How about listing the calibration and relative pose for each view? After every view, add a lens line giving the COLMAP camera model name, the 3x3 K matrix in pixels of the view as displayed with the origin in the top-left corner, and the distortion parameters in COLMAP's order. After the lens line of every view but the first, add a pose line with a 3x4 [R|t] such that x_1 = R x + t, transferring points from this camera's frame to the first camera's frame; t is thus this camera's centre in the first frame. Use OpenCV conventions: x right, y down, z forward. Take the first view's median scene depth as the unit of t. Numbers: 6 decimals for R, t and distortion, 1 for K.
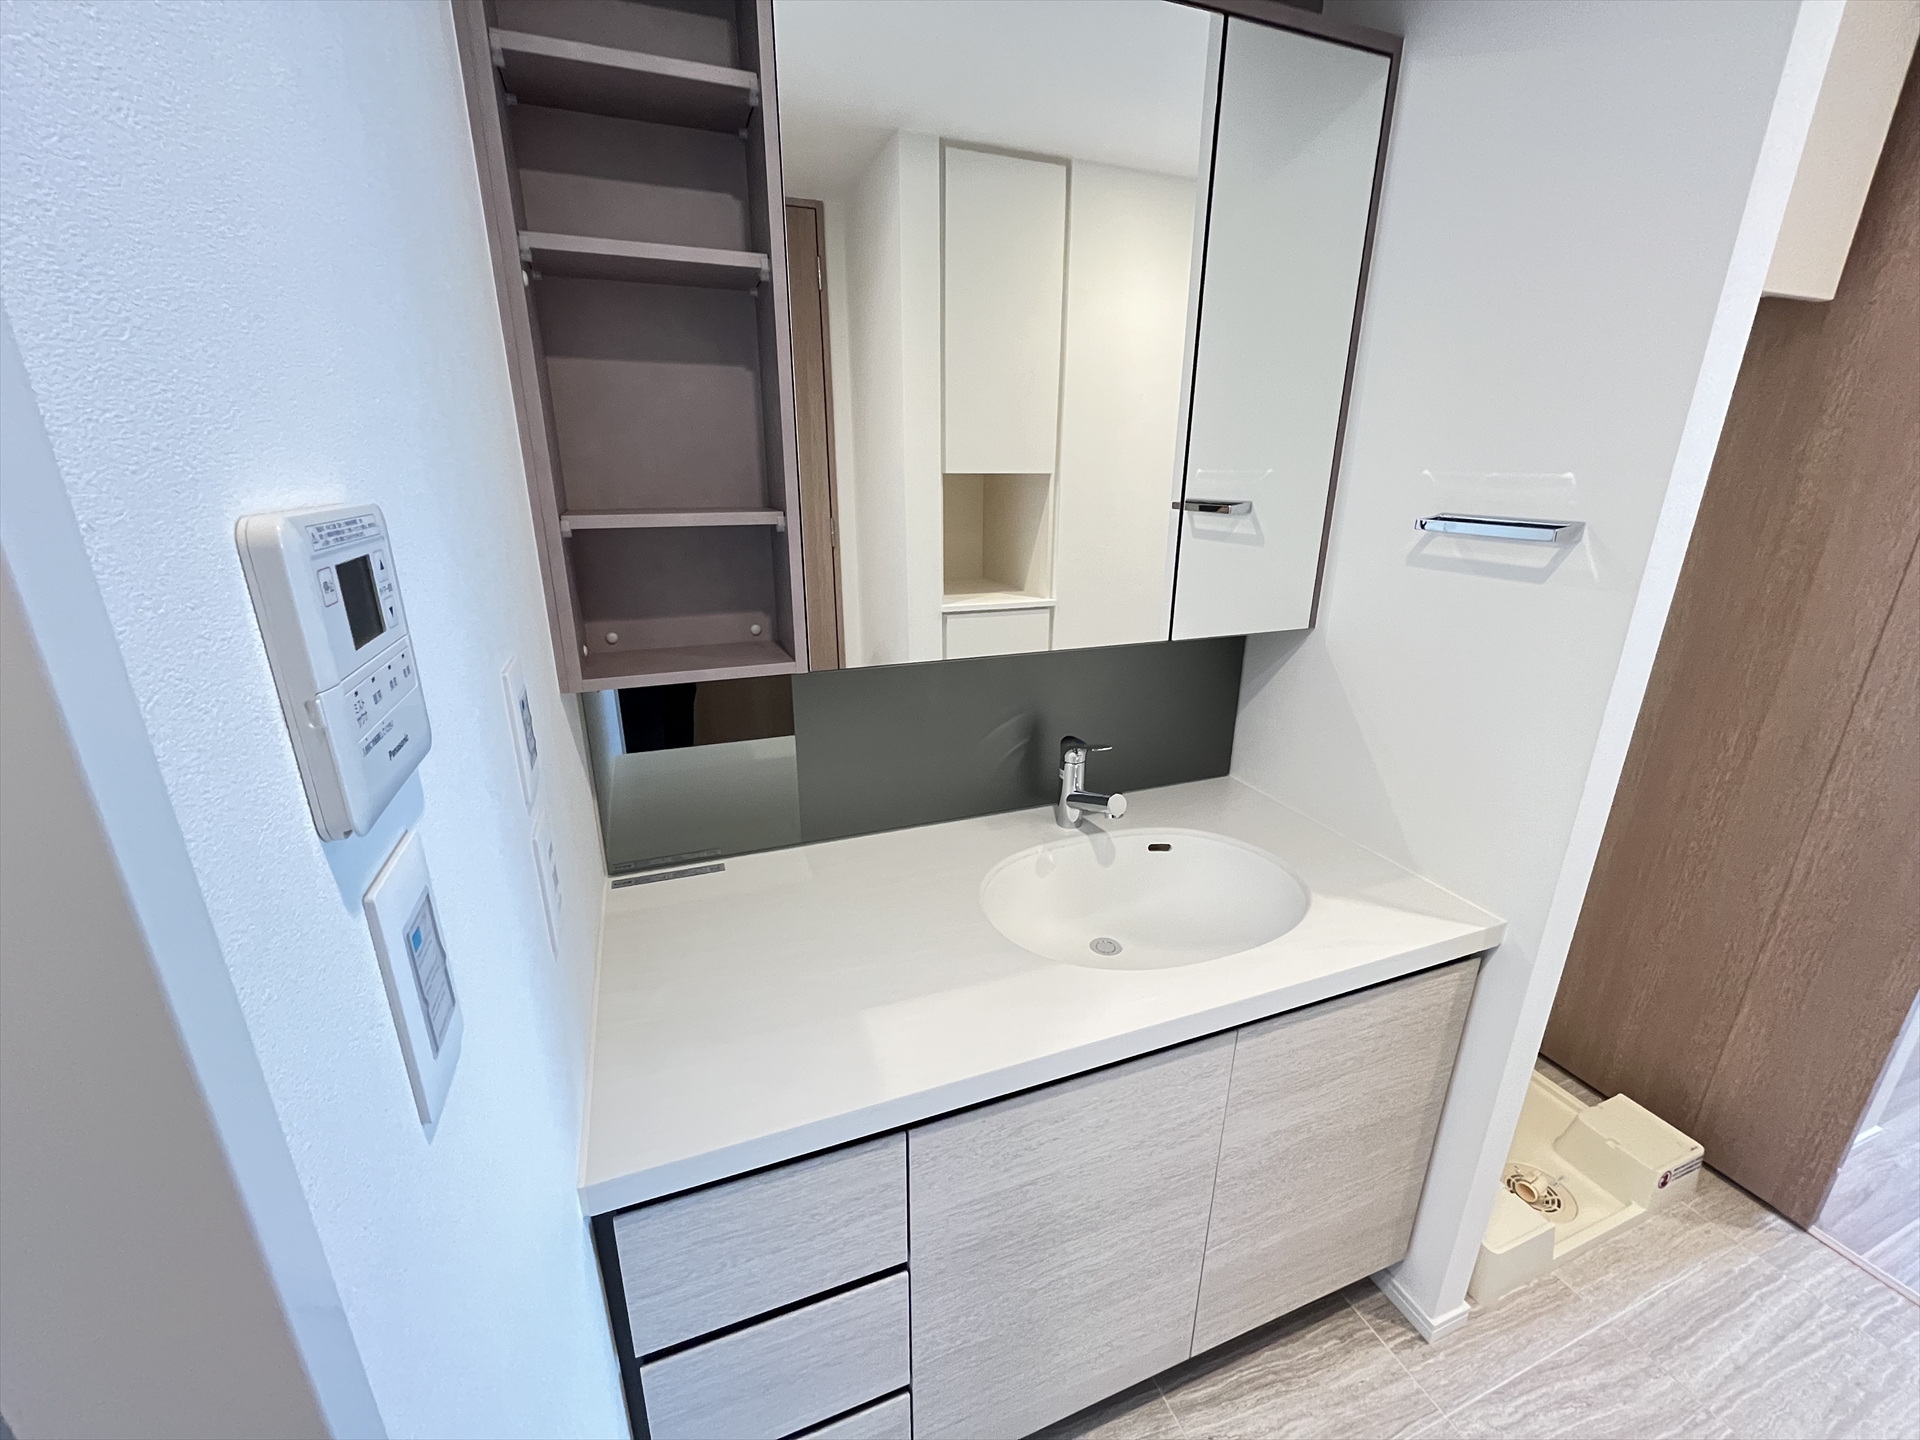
lens RADIAL K [[778.4, 0, 960.2], [0, 778.4, 718.1], [0, 0, 1]] dist [-0.002508, 0.000032]
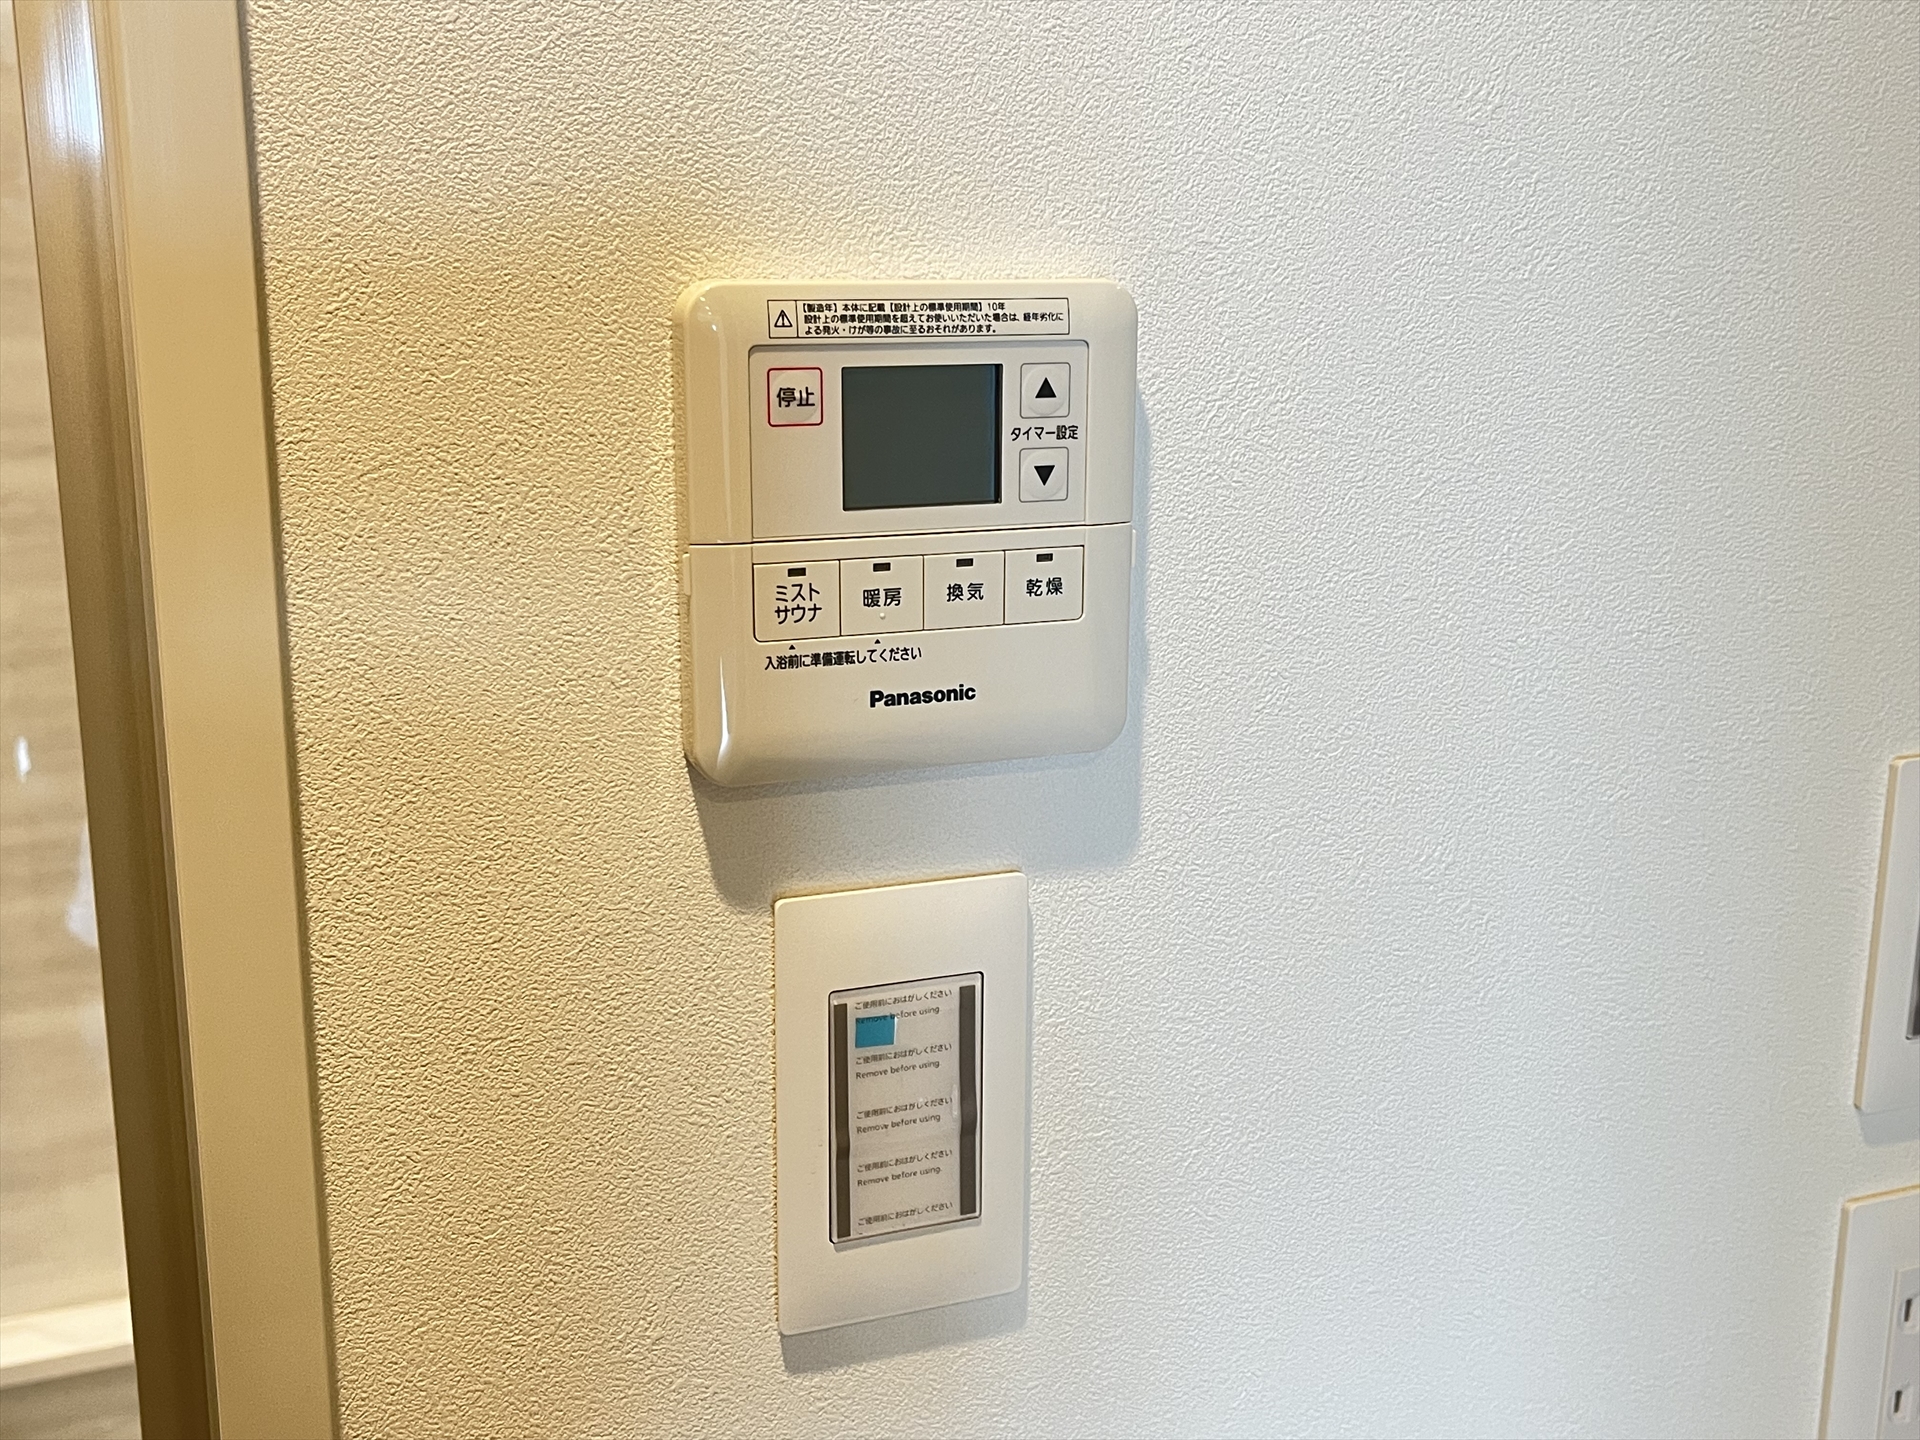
lens RADIAL K [[2078.4, 0, 960.4], [0, 2078.4, 719.2], [0, 0, 1]] dist [0.009743, 0.000000]
pose [[0.018951, 0.228782, -0.973293, 0.857326], [-0.320529, 0.923478, 0.210831, -0.312316], [0.947049, 0.307973, 0.090832, 1.009957]]
